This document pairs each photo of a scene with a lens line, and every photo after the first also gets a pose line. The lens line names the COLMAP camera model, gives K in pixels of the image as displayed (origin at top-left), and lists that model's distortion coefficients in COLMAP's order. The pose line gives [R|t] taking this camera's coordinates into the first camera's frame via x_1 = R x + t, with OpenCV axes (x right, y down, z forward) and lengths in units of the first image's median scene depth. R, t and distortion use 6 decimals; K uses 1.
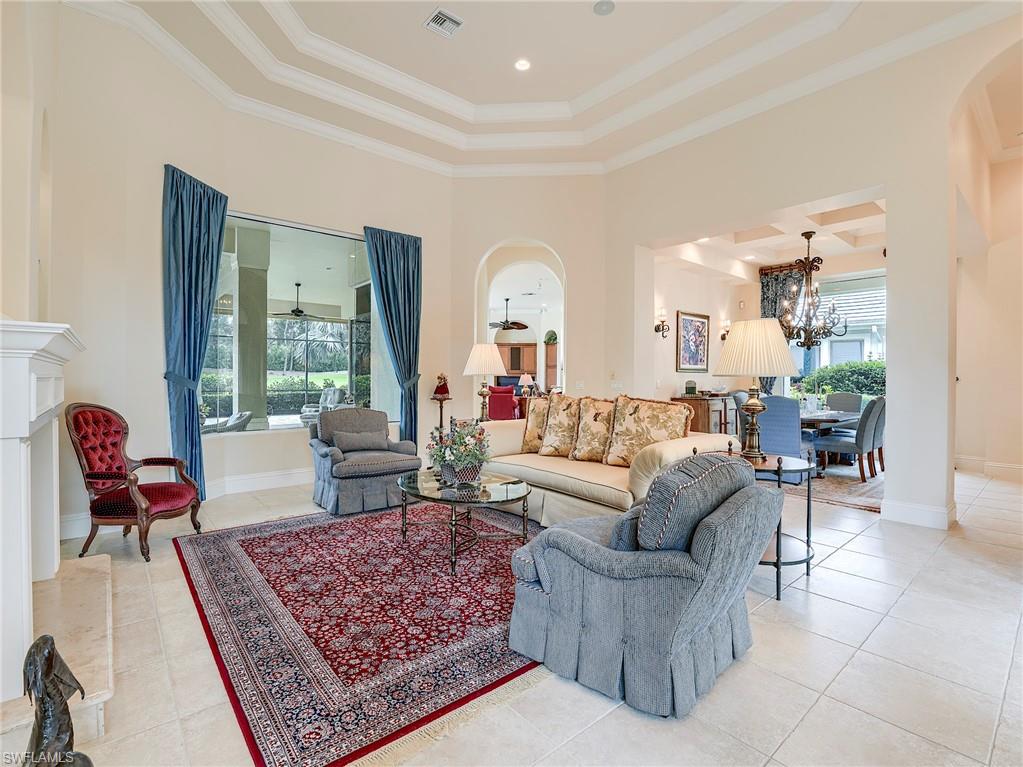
lens RADIAL K [[479.1, 0, 512.7], [0, 479.1, 379.4], [0, 0, 1]] dist [-0.025937, -0.000598]
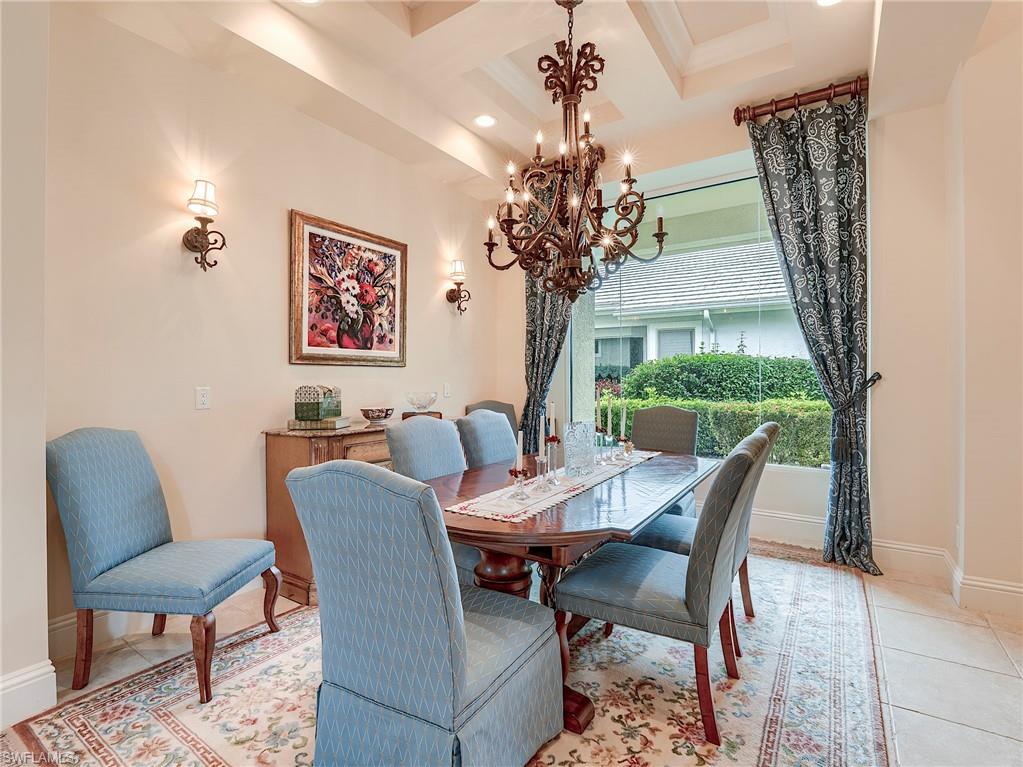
lens RADIAL K [[479.1, 0, 512.7], [0, 479.1, 379.4], [0, 0, 1]] dist [-0.025937, -0.000598]
pose [[0.961156, -0.007402, 0.275905, 0.365791], [0.007048, 0.999973, 0.002273, -0.002409], [-0.275914, -0.000240, 0.961182, 0.502835]]
